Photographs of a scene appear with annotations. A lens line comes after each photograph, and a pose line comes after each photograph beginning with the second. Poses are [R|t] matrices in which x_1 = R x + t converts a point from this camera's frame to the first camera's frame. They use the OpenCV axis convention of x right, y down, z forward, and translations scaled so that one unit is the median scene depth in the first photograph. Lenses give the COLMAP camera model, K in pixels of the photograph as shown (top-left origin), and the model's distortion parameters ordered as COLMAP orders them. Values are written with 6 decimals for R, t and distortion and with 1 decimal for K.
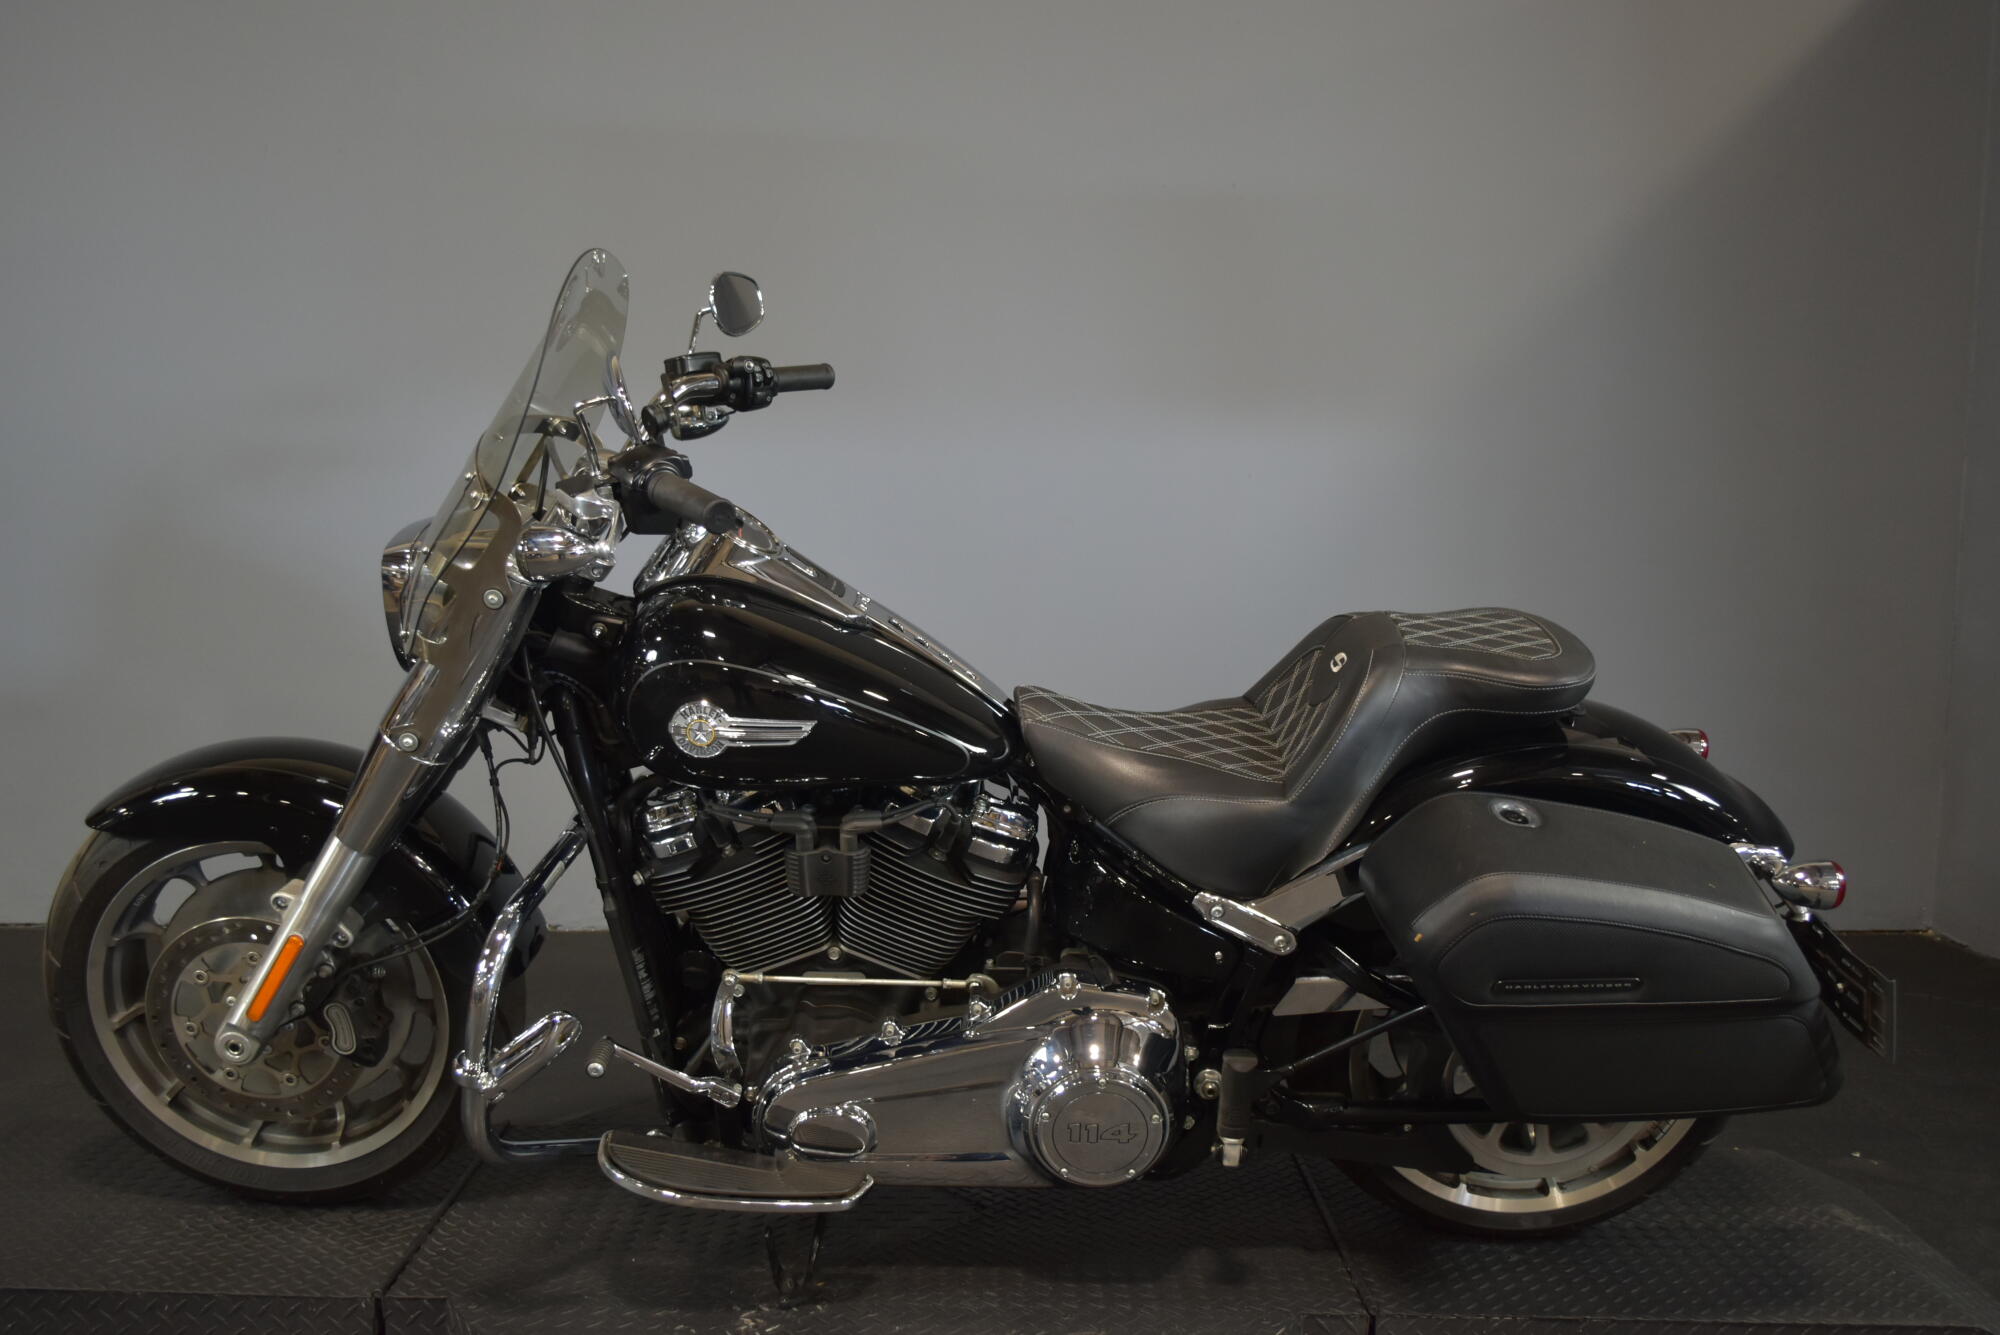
lens RADIAL K [[1827.1, 0, 1000.0], [0, 1827.1, 667.5], [0, 0, 1]] dist [-0.021212, 0.017814]
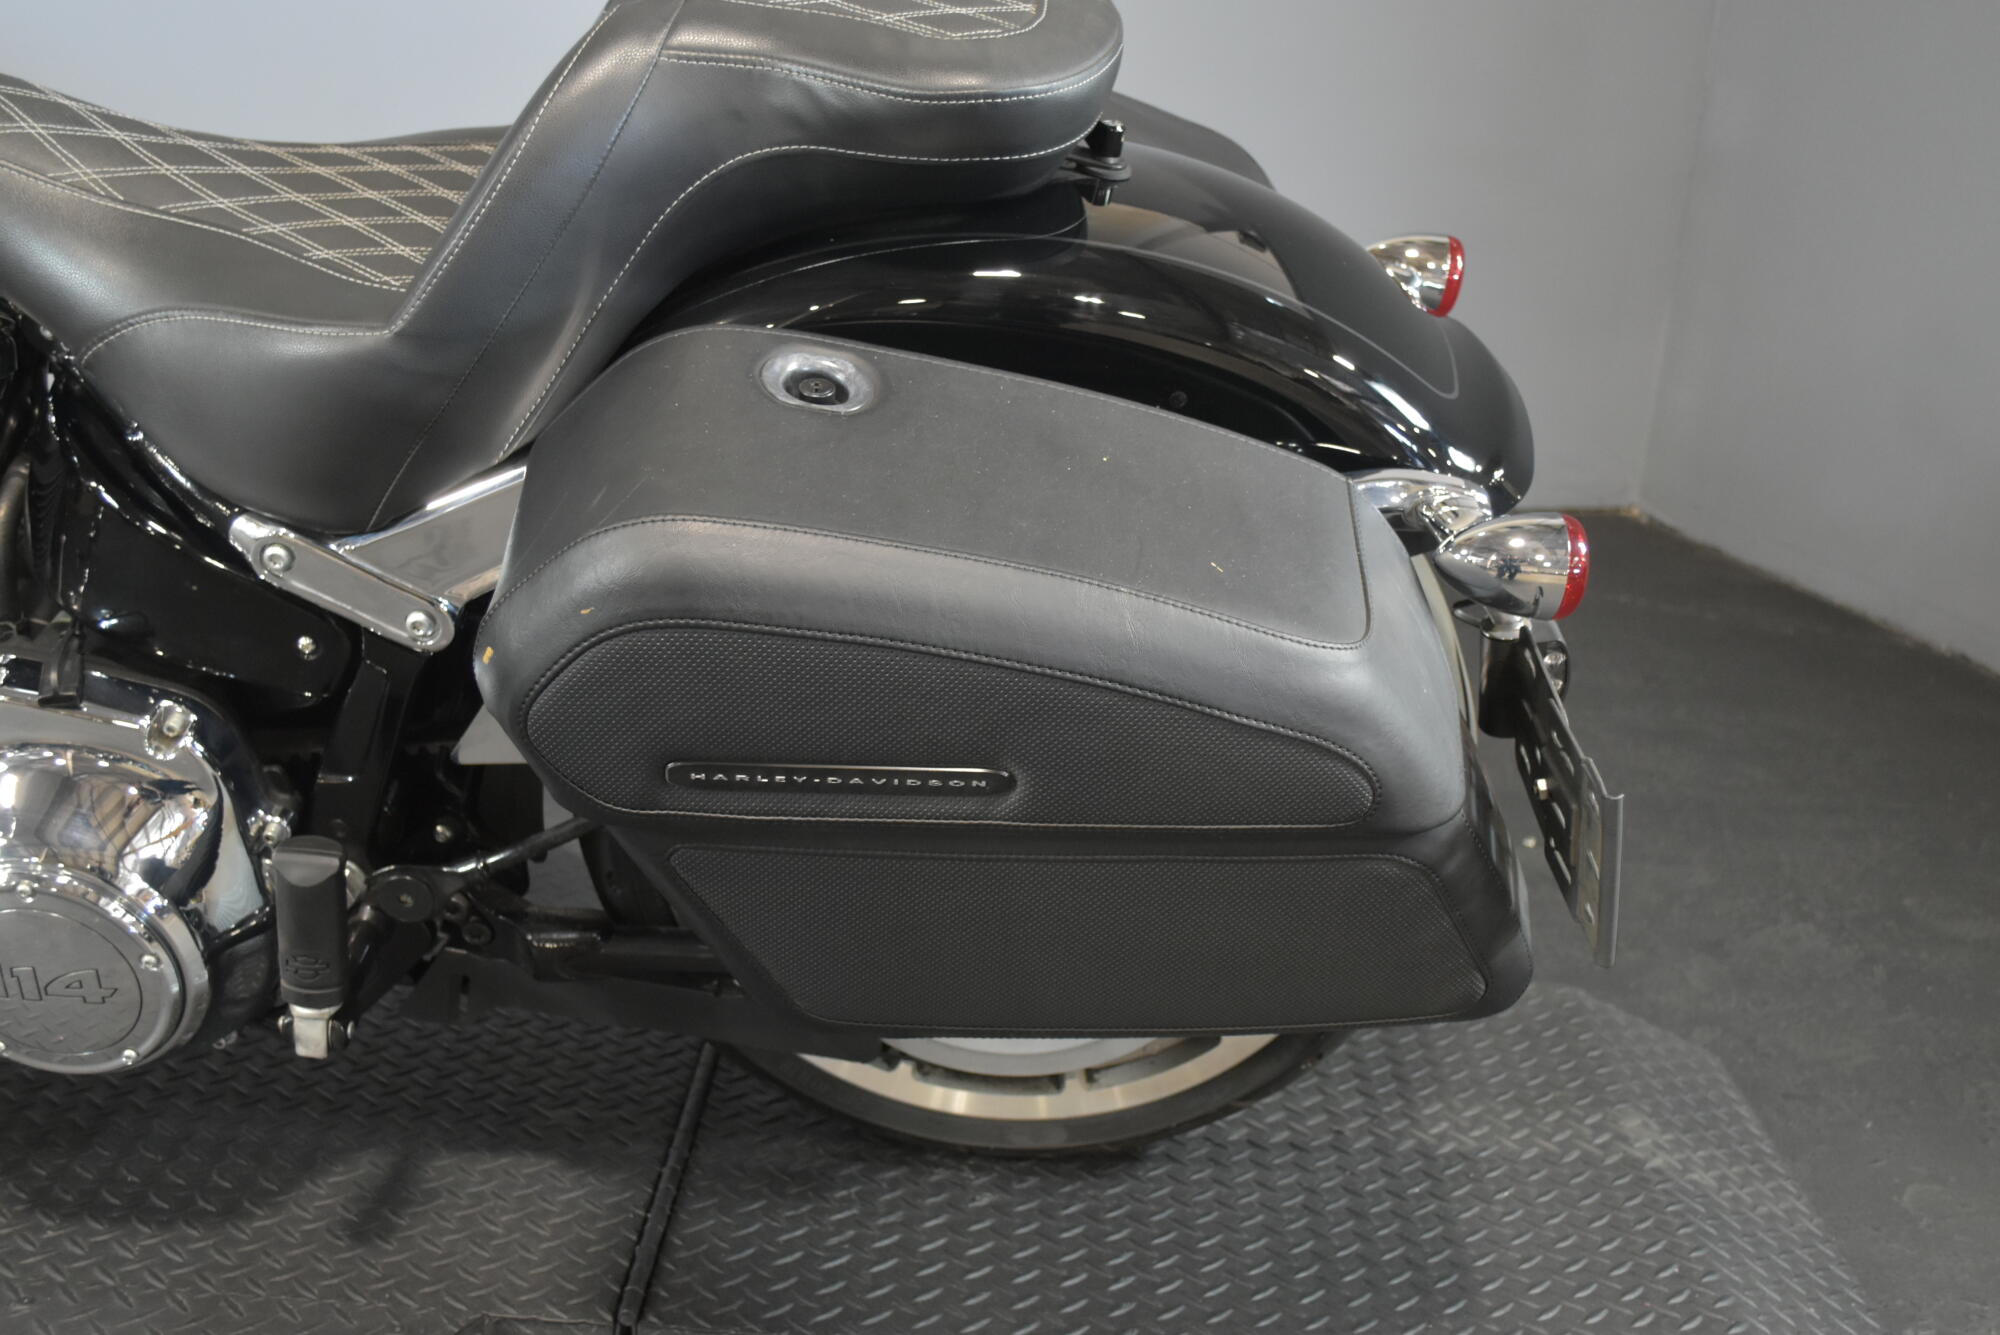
lens RADIAL K [[2125.8, 0, 1000.0], [0, 2125.8, 667.5], [0, 0, 1]] dist [-0.013277, -0.019094]
pose [[0.998554, 0.050428, -0.018613, 0.311506], [-0.045144, 0.974704, 0.218892, 0.030164], [0.029181, -0.217735, 0.975572, 0.441191]]
